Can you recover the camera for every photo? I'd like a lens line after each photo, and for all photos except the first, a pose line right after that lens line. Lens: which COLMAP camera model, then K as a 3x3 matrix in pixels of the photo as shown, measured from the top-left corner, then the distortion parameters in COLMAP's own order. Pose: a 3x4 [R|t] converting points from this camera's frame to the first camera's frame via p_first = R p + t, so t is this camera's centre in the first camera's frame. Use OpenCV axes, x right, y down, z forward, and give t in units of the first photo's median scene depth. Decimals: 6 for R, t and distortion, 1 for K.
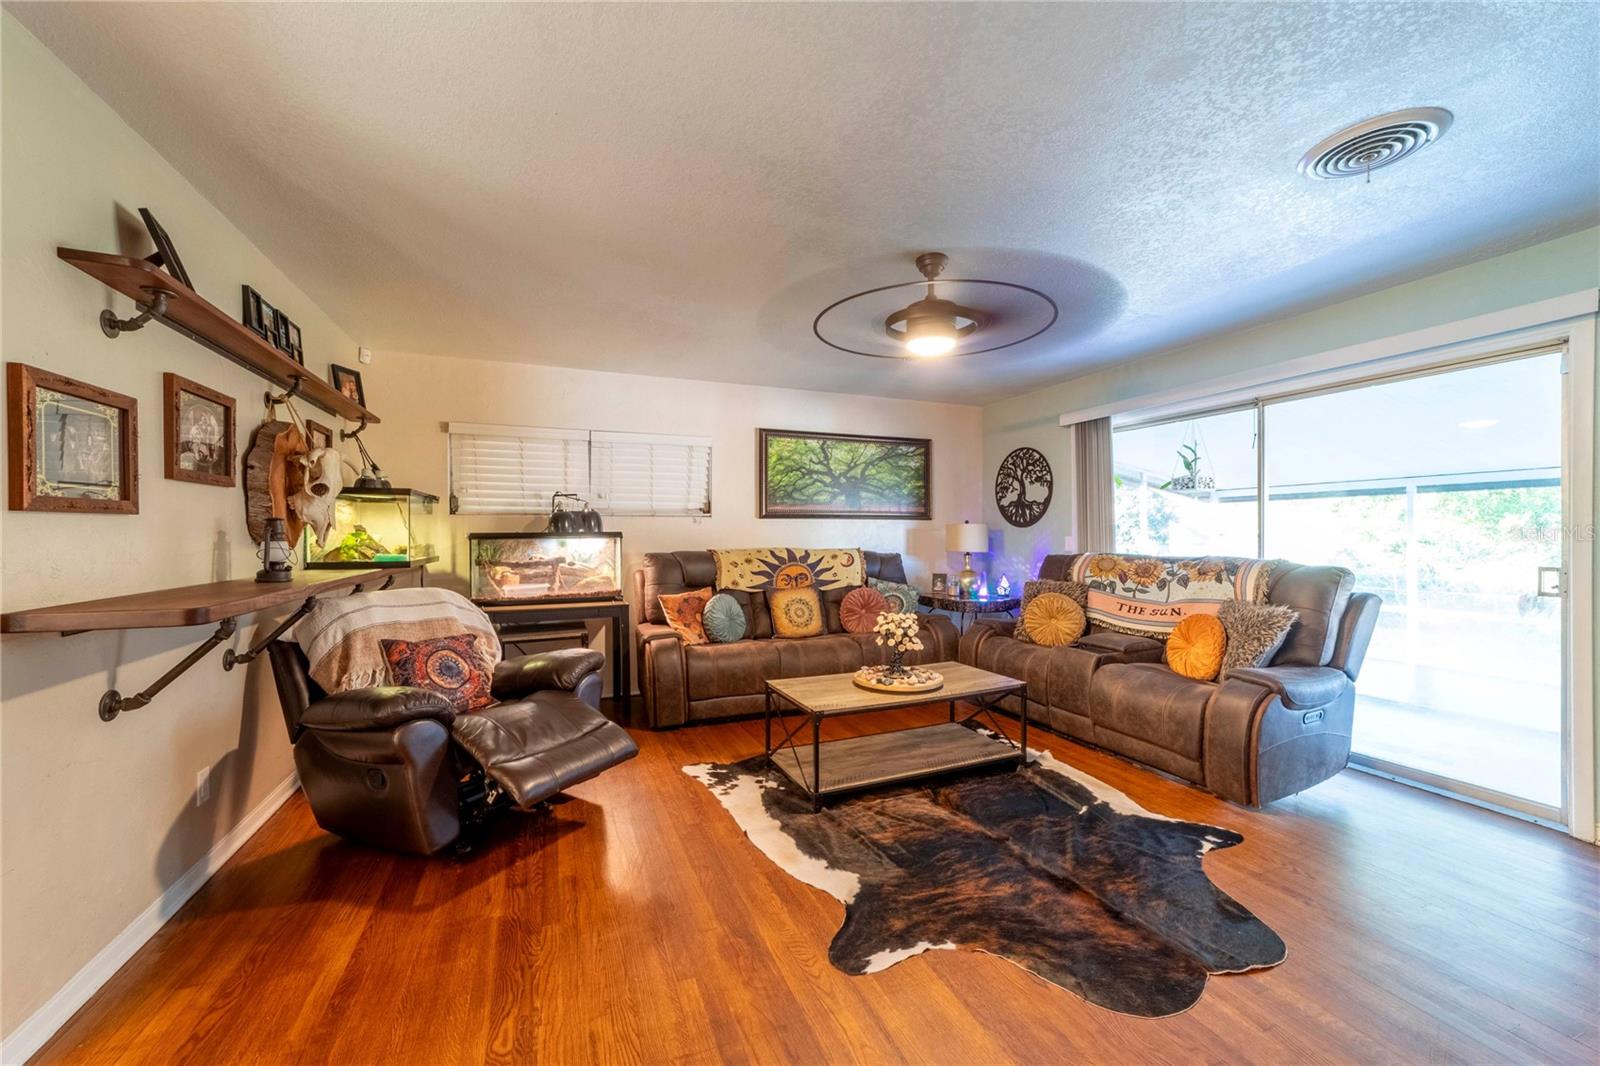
lens RADIAL K [[614.2, 0, 794.9], [0, 614.2, 534.4], [0, 0, 1]] dist [-0.021582, 0.008252]
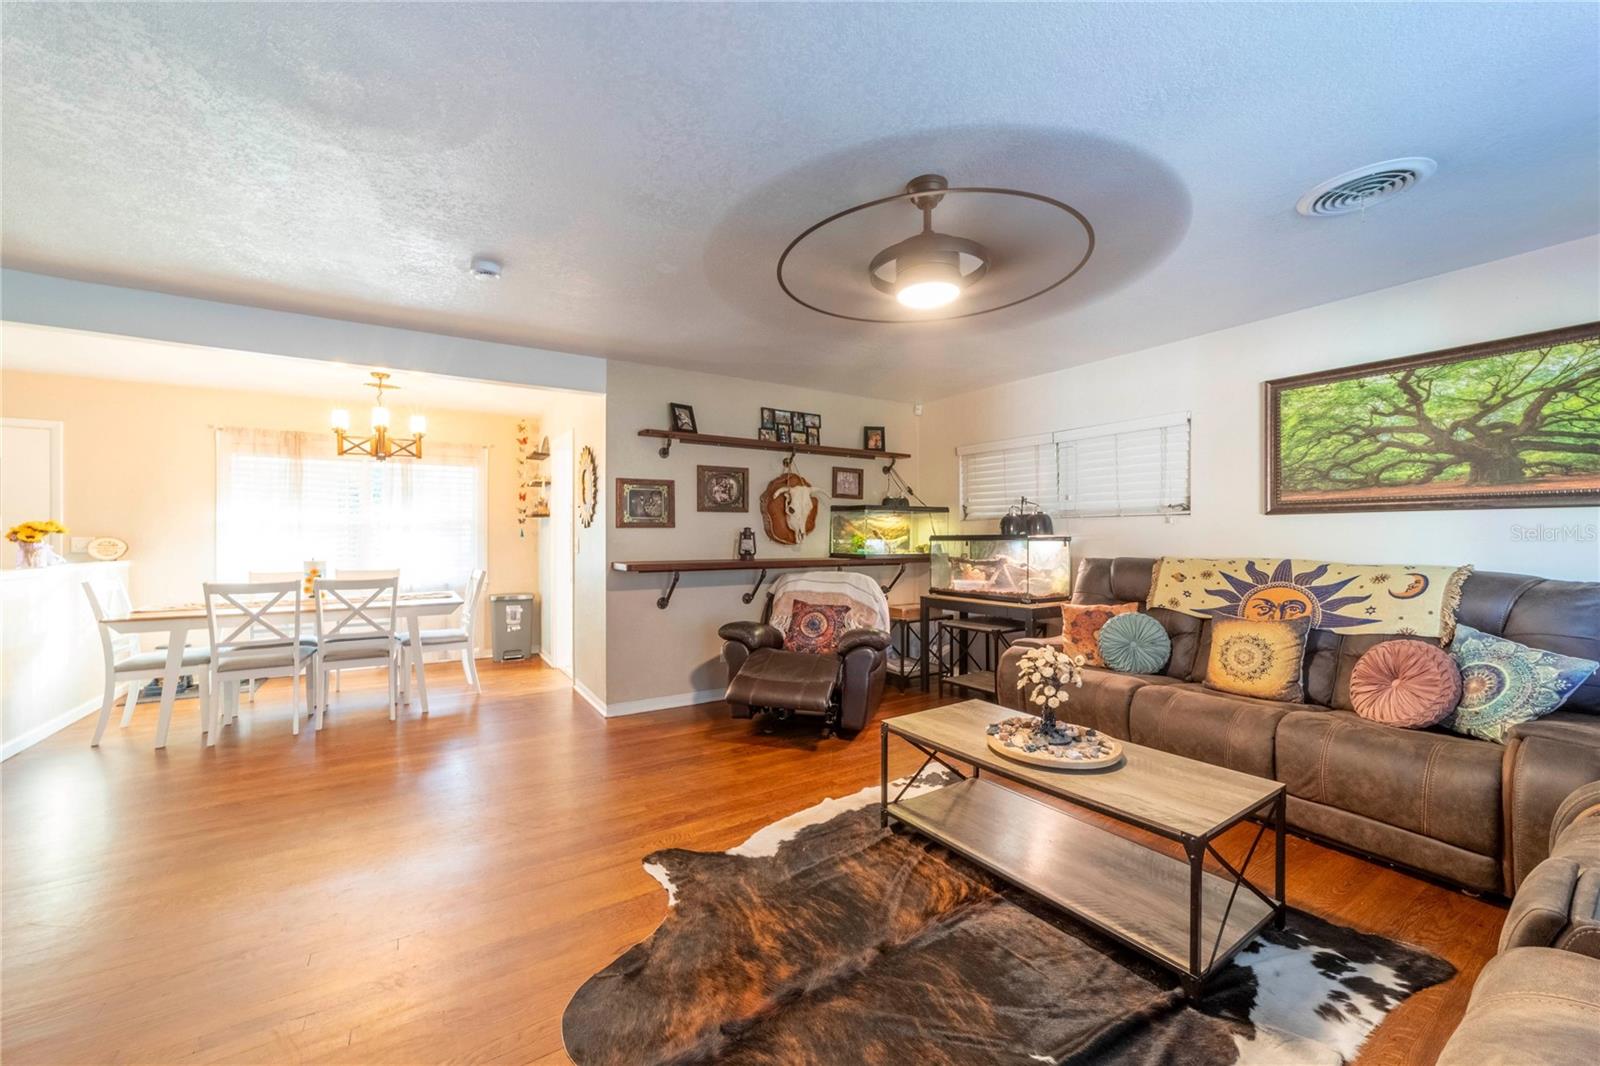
lens RADIAL K [[614.2, 0, 794.9], [0, 614.2, 534.4], [0, 0, 1]] dist [-0.021582, 0.008252]
pose [[0.177651, -0.000252, -0.984094, 0.566716], [-0.003319, 0.999994, -0.000855, -0.002049], [0.984088, 0.003418, 0.177649, 0.411292]]
